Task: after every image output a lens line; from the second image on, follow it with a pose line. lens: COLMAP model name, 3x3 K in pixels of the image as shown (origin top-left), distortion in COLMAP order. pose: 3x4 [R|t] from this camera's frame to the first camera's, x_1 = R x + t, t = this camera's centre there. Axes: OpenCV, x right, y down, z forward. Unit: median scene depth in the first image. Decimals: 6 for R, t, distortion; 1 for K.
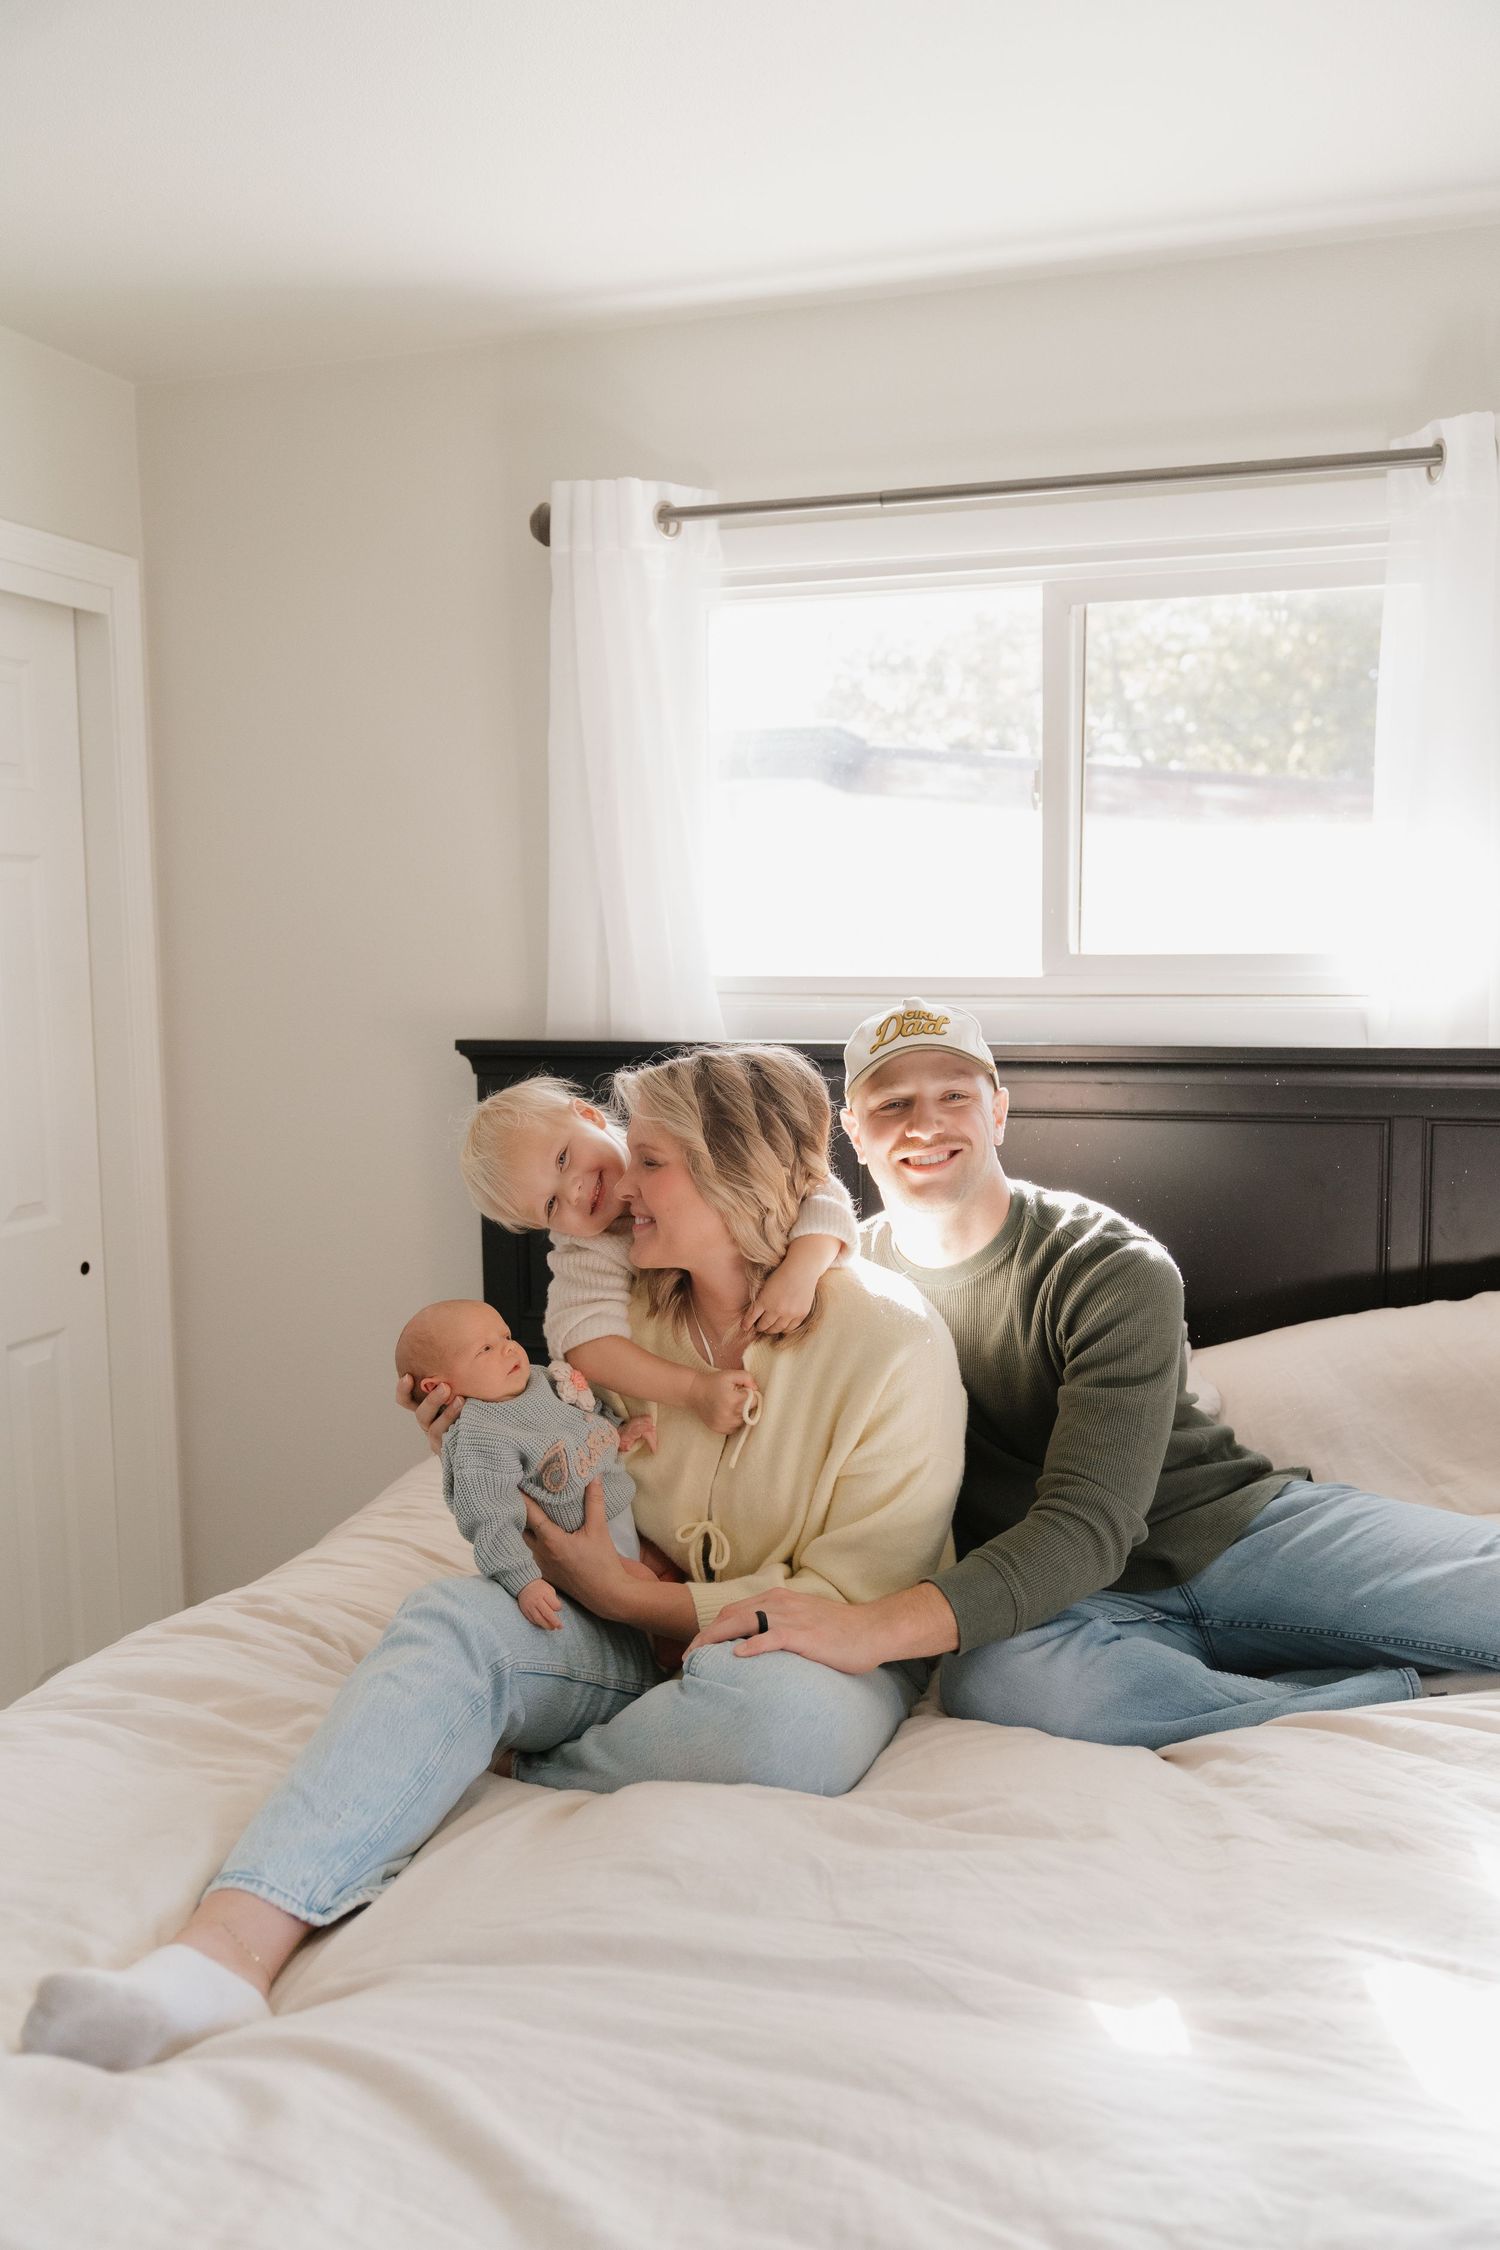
lens RADIAL K [[1869.6, 0, 765.8], [0, 1869.6, 1139.7], [0, 0, 1]] dist [0.015758, 0.020274]
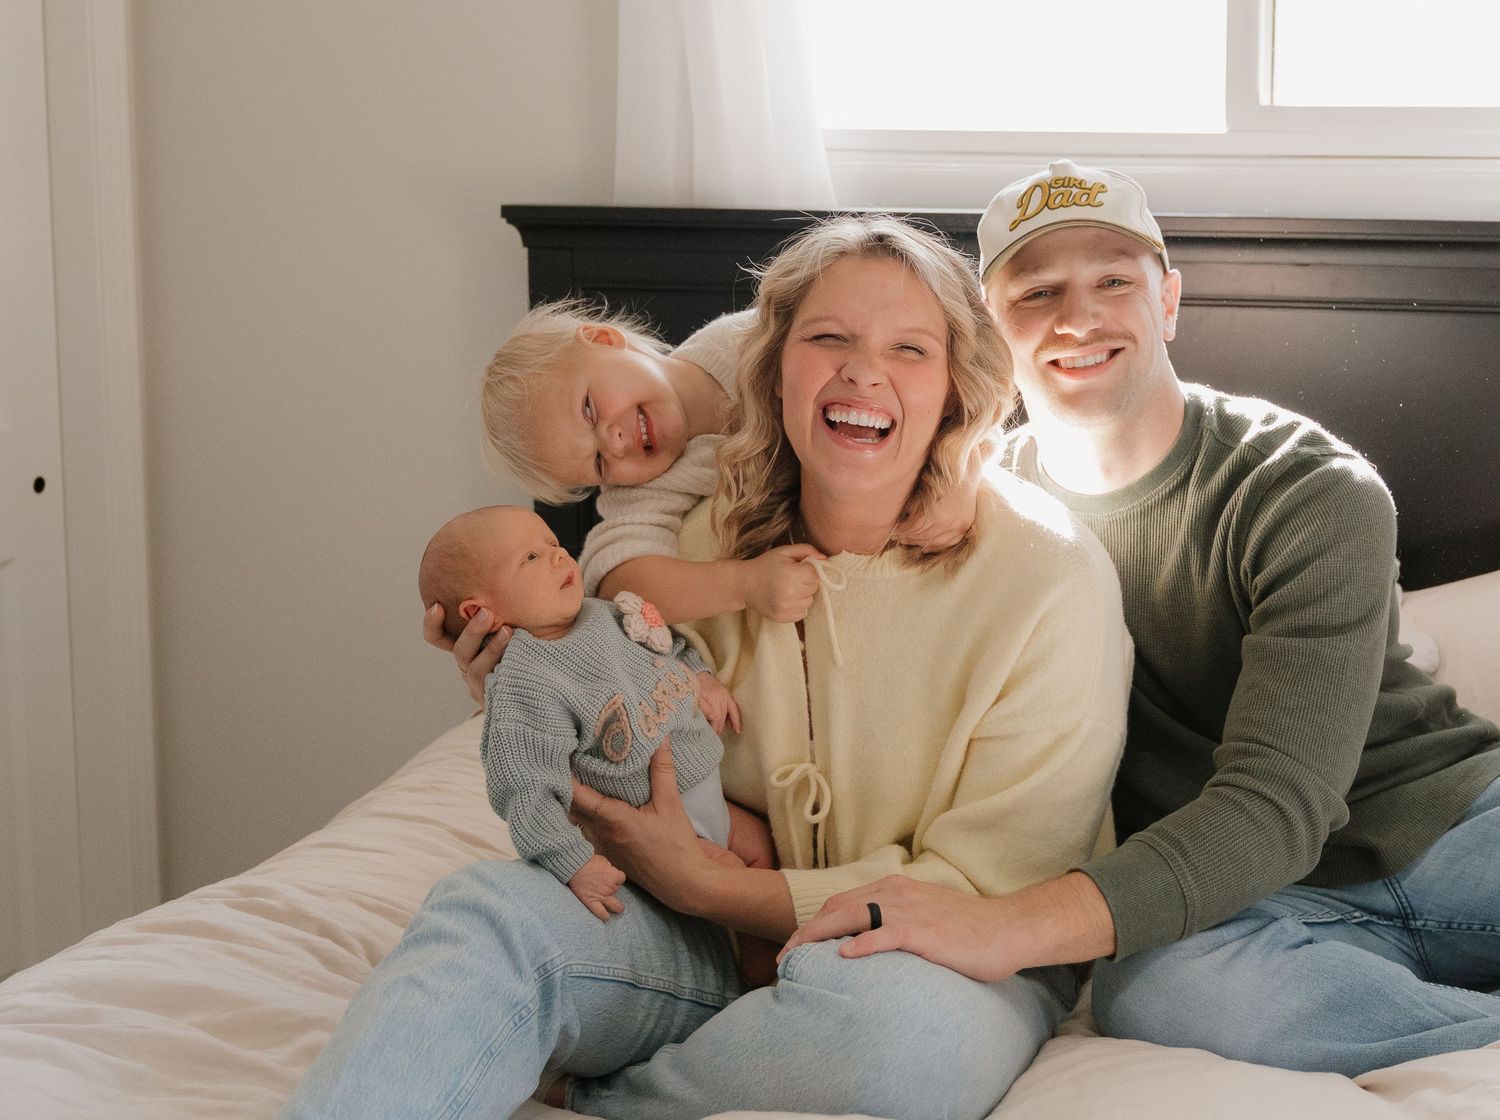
lens RADIAL K [[1435.3, 0, 741.7], [0, 1435.3, 557.8], [0, 0, 1]] dist [0.064527, 0.000000]
pose [[0.999315, 0.009200, 0.035836, -0.083639], [-0.010284, 0.999491, 0.030187, 0.080287], [-0.035540, -0.030535, 0.998902, 0.372252]]
